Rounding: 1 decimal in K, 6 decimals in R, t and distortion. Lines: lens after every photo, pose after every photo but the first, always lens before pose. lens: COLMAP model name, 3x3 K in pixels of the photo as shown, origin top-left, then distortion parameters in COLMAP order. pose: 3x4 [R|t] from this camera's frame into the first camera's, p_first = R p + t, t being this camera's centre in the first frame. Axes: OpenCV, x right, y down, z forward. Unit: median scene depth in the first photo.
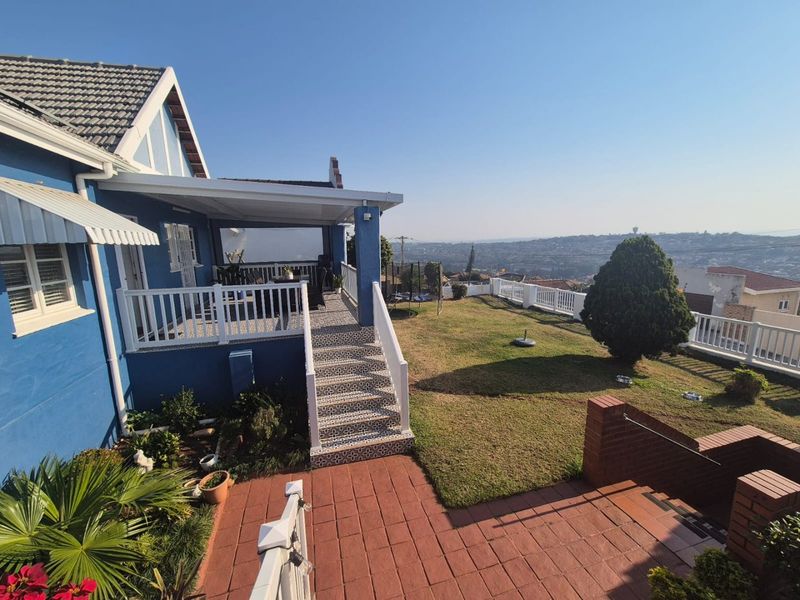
lens RADIAL K [[327.4, 0, 404.7], [0, 327.4, 297.1], [0, 0, 1]] dist [-0.002562, 0.001145]
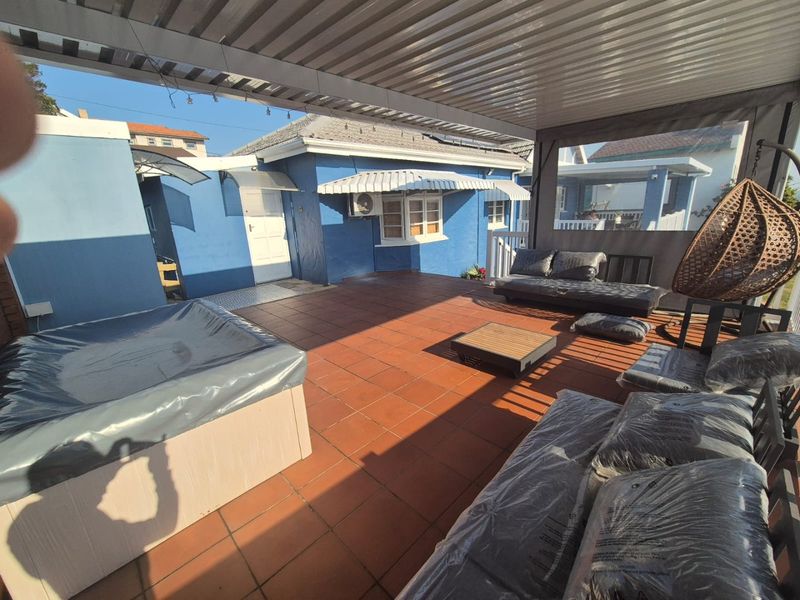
lens RADIAL K [[327.4, 0, 400.7], [0, 327.4, 297.4], [0, 0, 1]] dist [-0.002562, 0.001145]
pose [[0.446167, 0.231209, -0.864568, 1.091890], [-0.113923, 0.972866, 0.201380, 0.167877], [0.887669, 0.008645, 0.460400, -0.988932]]
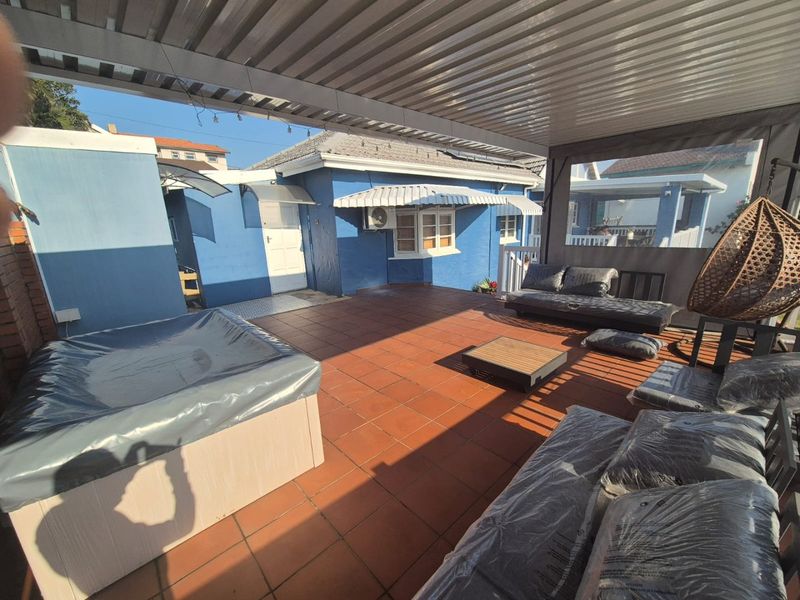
lens RADIAL K [[327.4, 0, 402.8], [0, 327.4, 300.3], [0, 0, 1]] dist [-0.002562, 0.001145]
pose [[0.420276, 0.222469, -0.879702, 1.117019], [-0.126503, 0.974377, 0.185975, 0.140947], [0.898535, 0.033124, 0.437650, -1.018630]]
